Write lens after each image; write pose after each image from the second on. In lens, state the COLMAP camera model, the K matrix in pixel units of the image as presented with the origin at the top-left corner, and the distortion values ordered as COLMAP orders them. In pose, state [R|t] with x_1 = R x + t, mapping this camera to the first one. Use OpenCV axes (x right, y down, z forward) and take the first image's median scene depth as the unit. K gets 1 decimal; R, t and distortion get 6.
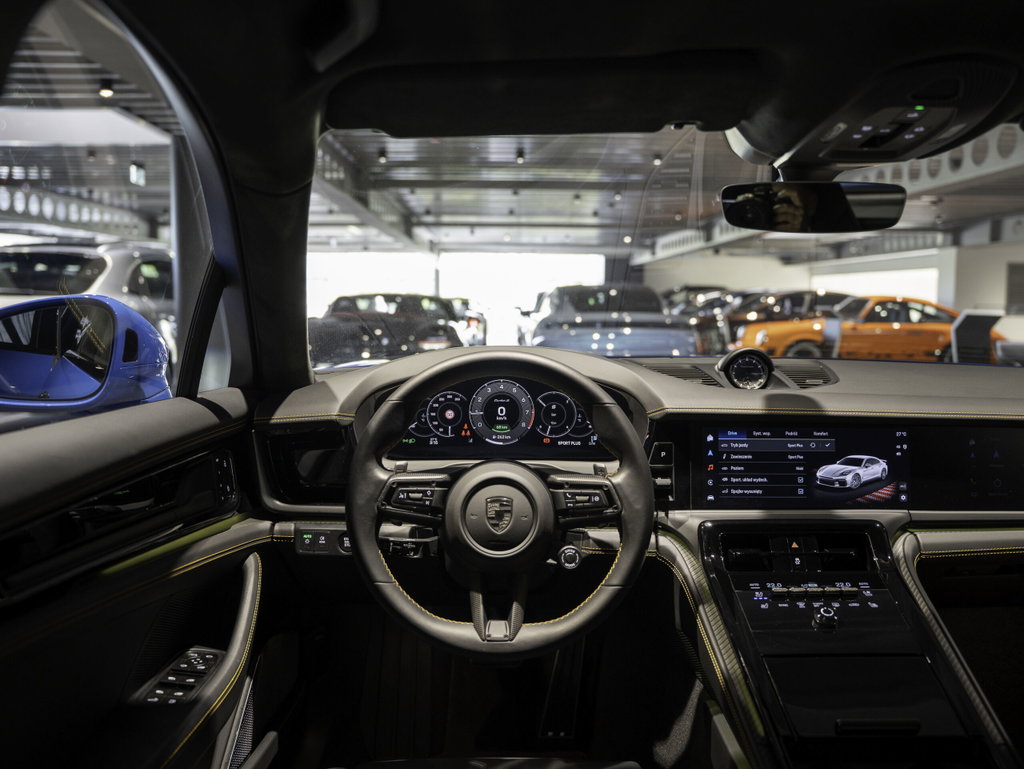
lens RADIAL K [[985.4, 0, 512.0], [0, 985.4, 384.5], [0, 0, 1]] dist [-0.127190, 0.273847]
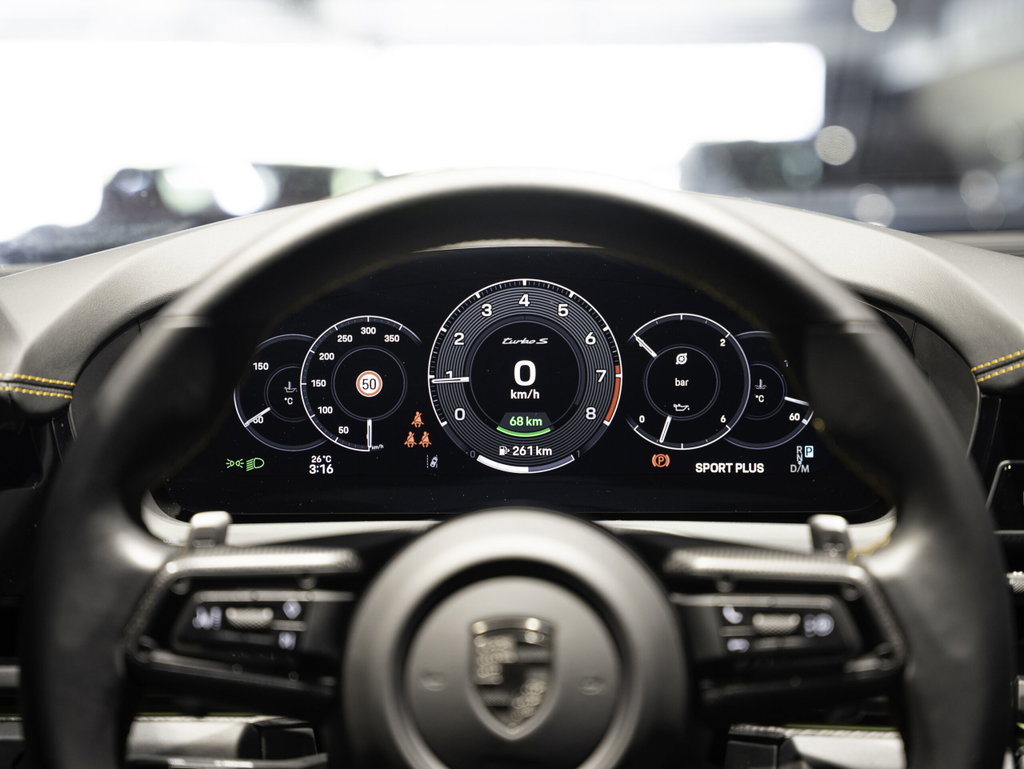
lens RADIAL K [[2444.2, 0, 512.0], [0, 2444.2, 384.5], [0, 0, 1]] dist [0.521267, 0.046492]
pose [[0.999602, -0.009474, -0.026560, 0.007319], [0.009249, 0.999920, -0.008600, 0.039259], [0.026640, 0.008351, 0.999610, 0.177752]]
